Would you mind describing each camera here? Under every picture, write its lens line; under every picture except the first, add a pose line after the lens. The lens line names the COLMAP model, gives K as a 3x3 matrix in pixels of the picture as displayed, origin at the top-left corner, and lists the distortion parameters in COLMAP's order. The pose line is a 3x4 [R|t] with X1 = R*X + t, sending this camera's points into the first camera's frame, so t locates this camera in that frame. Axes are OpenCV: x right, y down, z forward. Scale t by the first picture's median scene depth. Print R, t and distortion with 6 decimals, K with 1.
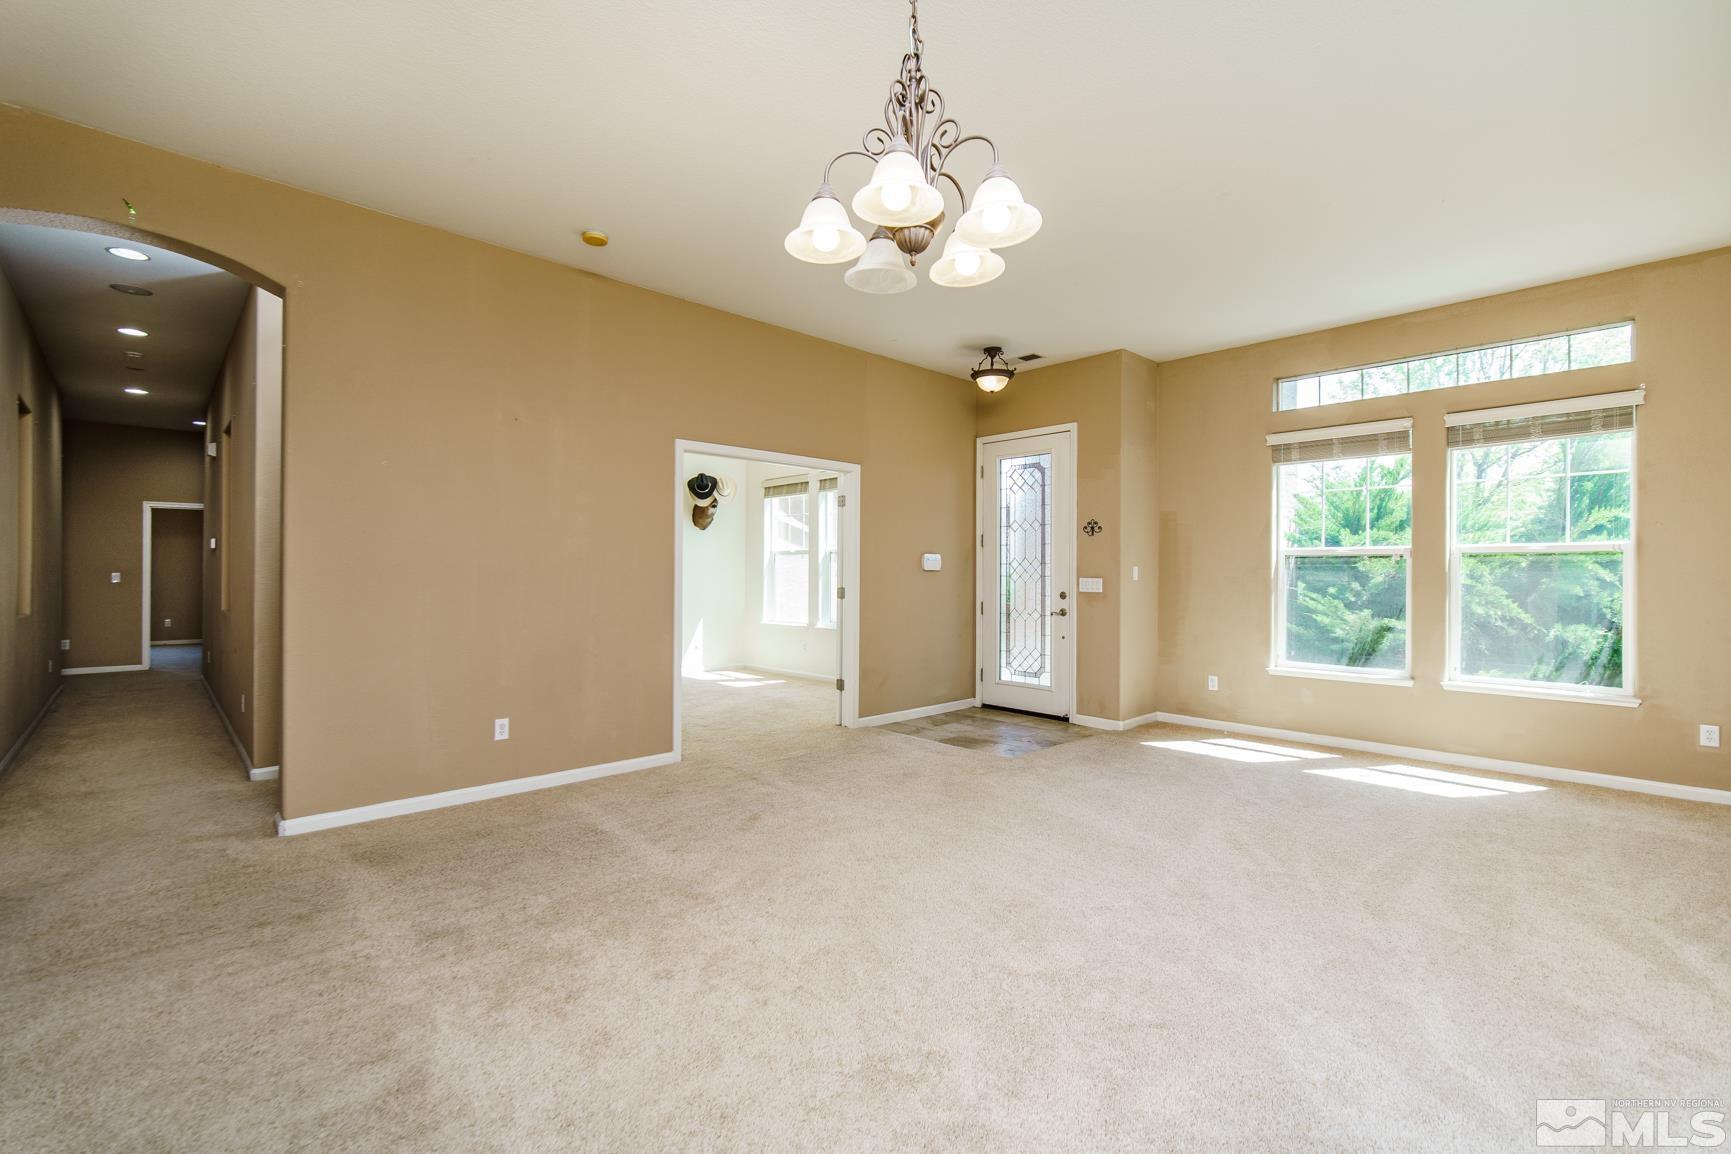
lens RADIAL K [[739.7, 0, 863.4], [0, 739.7, 570.9], [0, 0, 1]] dist [0.000883, -0.000099]
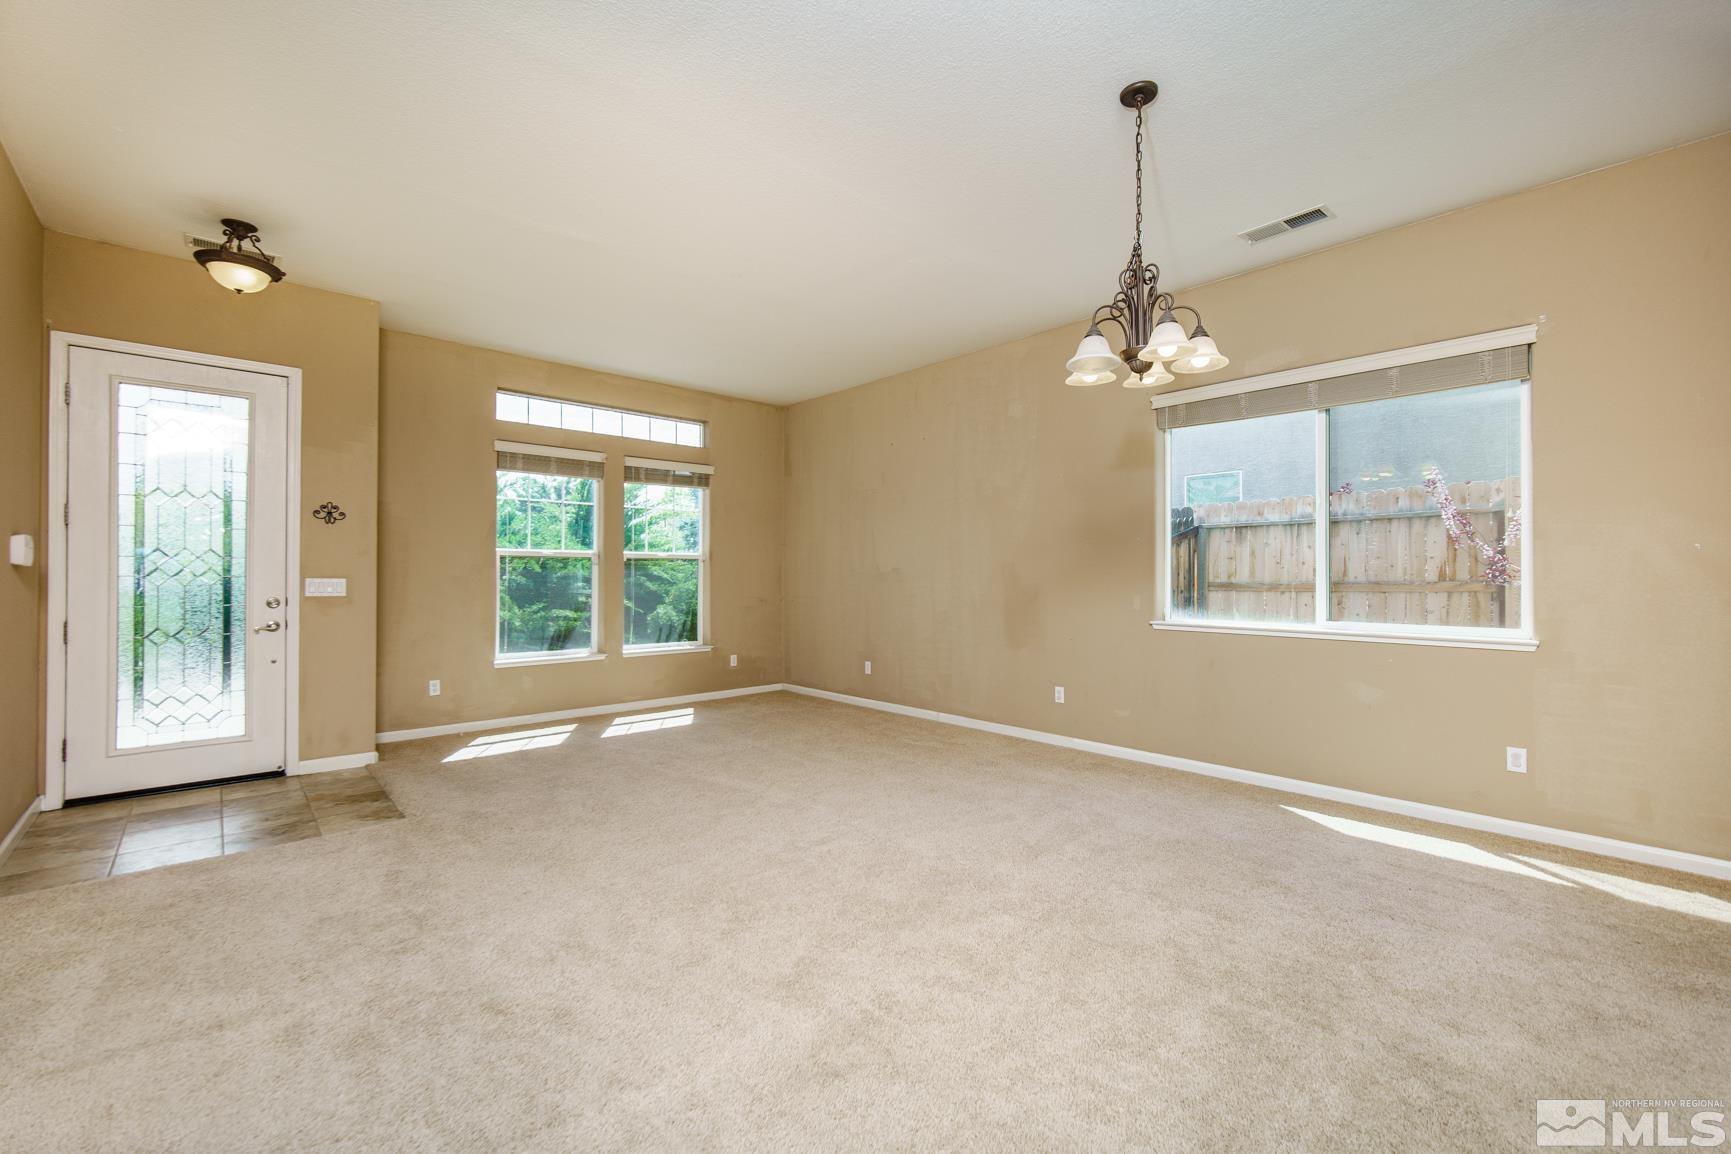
lens RADIAL K [[739.7, 0, 863.4], [0, 739.7, 570.9], [0, 0, 1]] dist [0.000883, -0.000099]
pose [[0.009834, 0.001321, 0.999951, -0.500661], [-0.005930, 0.999982, -0.001263, -0.000389], [-0.999934, -0.005917, 0.009842, 0.471122]]
